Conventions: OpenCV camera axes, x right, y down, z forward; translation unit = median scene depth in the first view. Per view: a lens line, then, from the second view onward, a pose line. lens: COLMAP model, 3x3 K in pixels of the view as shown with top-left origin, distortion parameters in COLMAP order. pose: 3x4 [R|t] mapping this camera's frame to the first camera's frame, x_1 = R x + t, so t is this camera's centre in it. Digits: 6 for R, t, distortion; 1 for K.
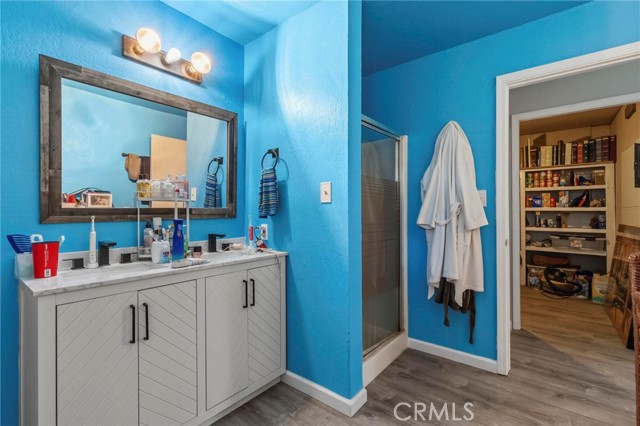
lens RADIAL K [[288.9, 0, 320.3], [0, 288.9, 210.1], [0, 0, 1]] dist [0.006218, 0.000462]
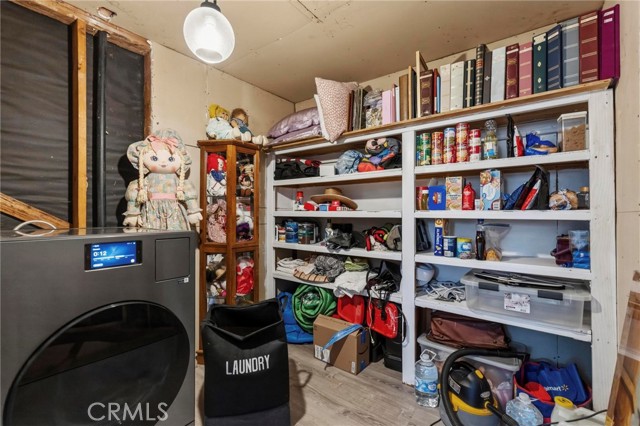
lens RADIAL K [[288.9, 0, 320.5], [0, 288.9, 212.4], [0, 0, 1]] dist [0.006218, 0.000462]
pose [[0.999848, 0.003880, 0.016971, 0.596551], [-0.003833, 0.999989, -0.002780, -0.004639], [-0.016981, 0.002715, 0.999852, 0.599681]]
